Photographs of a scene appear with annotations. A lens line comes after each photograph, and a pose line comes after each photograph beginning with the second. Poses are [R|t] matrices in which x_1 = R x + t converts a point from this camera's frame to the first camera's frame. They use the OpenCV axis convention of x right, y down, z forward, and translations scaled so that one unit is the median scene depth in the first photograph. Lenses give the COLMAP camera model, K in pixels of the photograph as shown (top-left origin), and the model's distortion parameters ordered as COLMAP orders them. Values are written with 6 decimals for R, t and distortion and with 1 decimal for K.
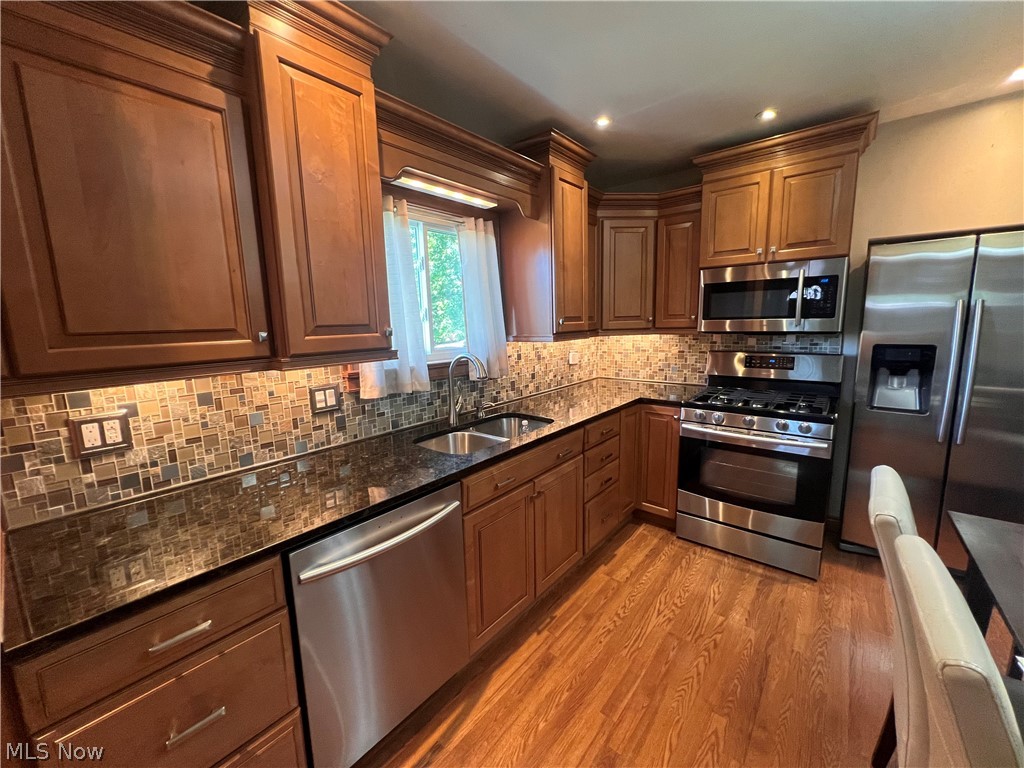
lens RADIAL K [[409.9, 0, 511.6], [0, 409.9, 382.0], [0, 0, 1]] dist [-0.000544, 0.000151]
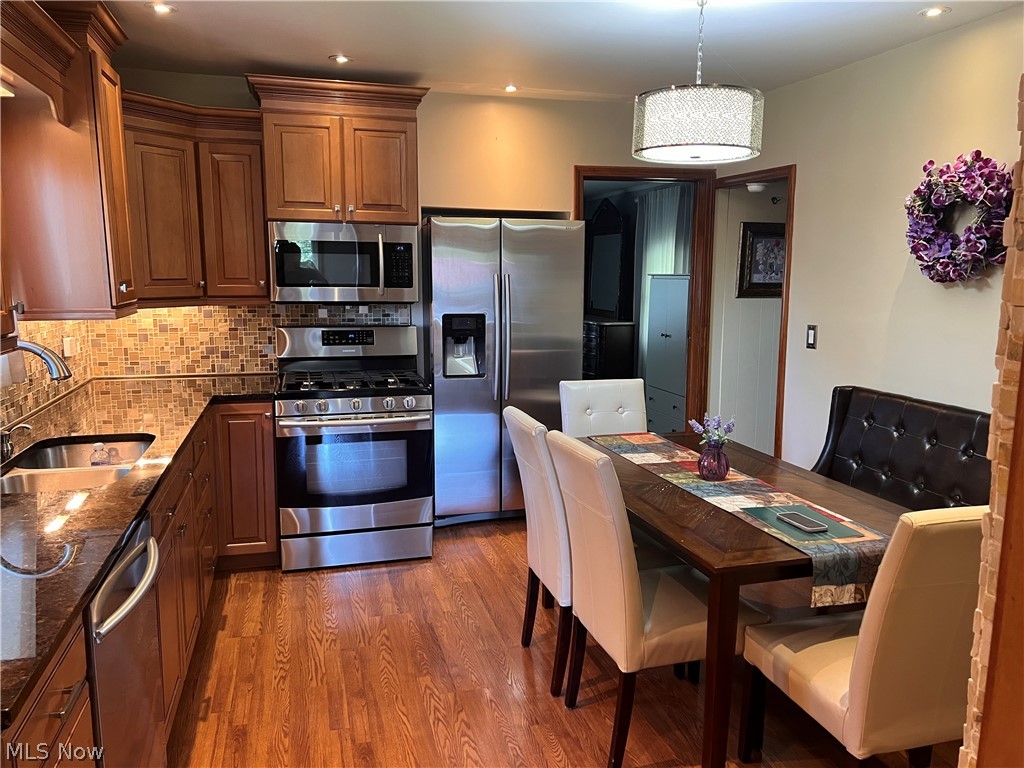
lens RADIAL K [[772.7, 0, 512.0], [0, 772.7, 384.0], [0, 0, 1]] dist [0.005995, -0.000635]
pose [[0.572515, -0.093117, 0.814589, -0.547919], [0.098061, 0.994175, 0.044726, 0.010245], [-0.814009, 0.054273, 0.578311, -0.216986]]
